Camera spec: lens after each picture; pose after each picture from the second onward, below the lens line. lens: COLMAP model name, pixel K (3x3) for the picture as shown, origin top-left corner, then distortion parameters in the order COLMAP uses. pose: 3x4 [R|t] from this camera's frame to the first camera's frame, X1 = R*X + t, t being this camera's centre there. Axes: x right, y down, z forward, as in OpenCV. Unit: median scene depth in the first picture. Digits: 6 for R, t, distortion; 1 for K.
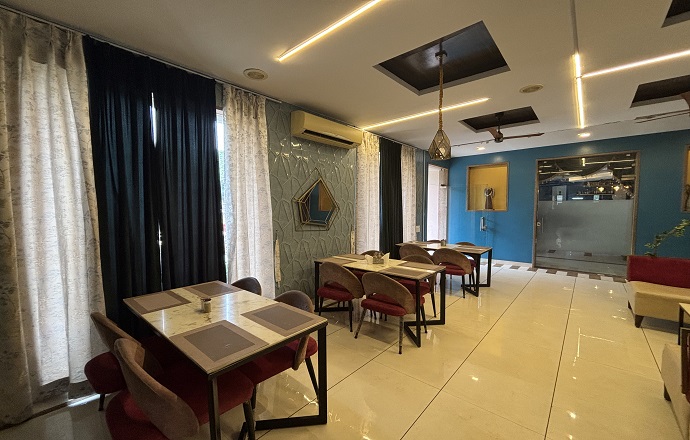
lens RADIAL K [[280.8, 0, 344.1], [0, 280.8, 222.4], [0, 0, 1]] dist [0.004744, -0.000033]
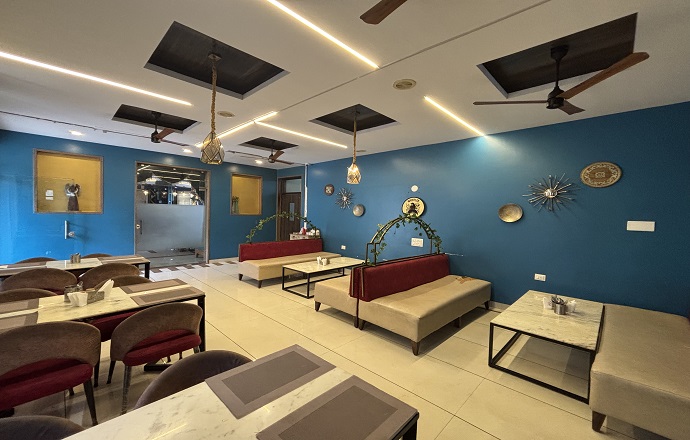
lens RADIAL K [[280.8, 0, 343.7], [0, 280.8, 219.6], [0, 0, 1]] dist [0.004744, -0.000033]
pose [[0.047347, -0.022306, 0.998629, -0.335391], [0.031883, 0.999275, 0.020809, -0.020460], [-0.998370, 0.030854, 0.048024, 0.290015]]
